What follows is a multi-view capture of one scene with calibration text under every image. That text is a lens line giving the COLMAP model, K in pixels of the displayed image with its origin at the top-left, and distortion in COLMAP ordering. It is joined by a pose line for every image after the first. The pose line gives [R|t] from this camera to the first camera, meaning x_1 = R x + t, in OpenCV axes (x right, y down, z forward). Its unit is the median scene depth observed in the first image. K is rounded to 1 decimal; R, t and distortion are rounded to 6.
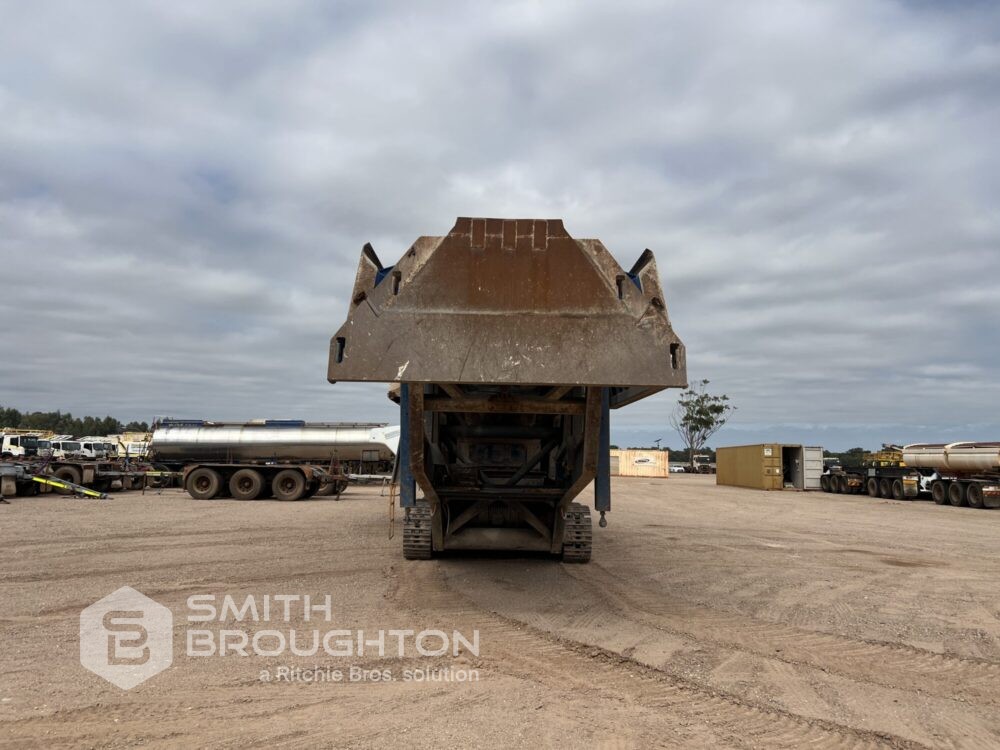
lens RADIAL K [[758.8, 0, 453.3], [0, 758.8, 391.5], [0, 0, 1]] dist [0.004404, 0.006749]
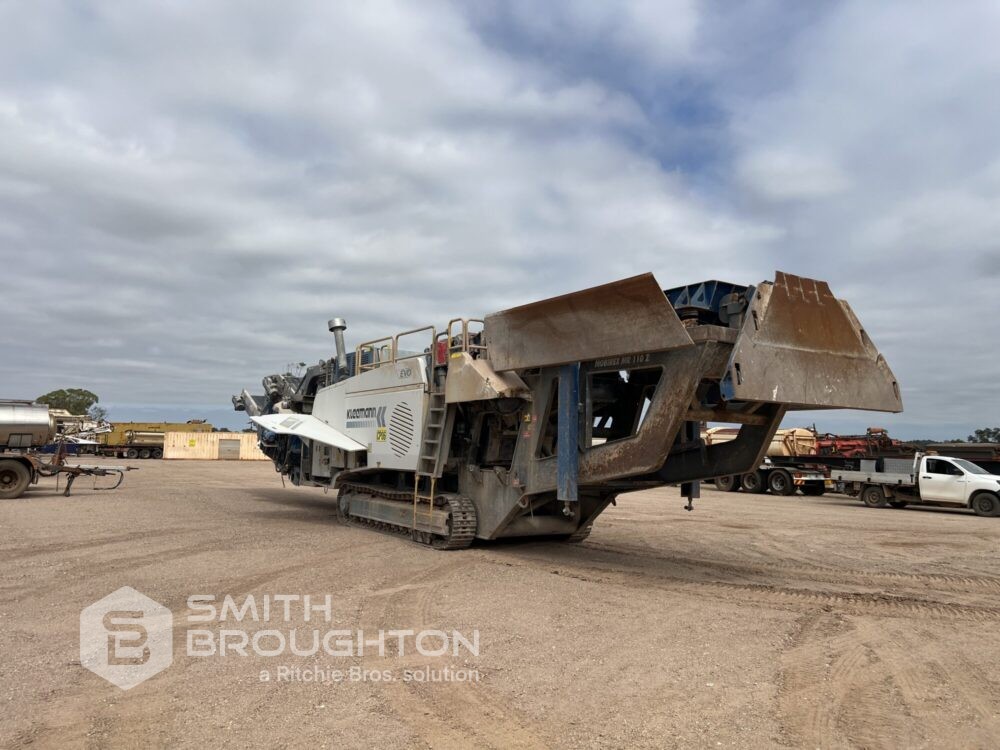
lens RADIAL K [[780.2, 0, 494.6], [0, 780.2, 407.1], [0, 0, 1]] dist [0.036562, 0.000593]
pose [[0.830356, 0.031825, 0.556324, -1.112574], [-0.056442, 0.998037, 0.027149, -0.011842], [-0.554368, -0.053943, 0.830522, 0.163583]]
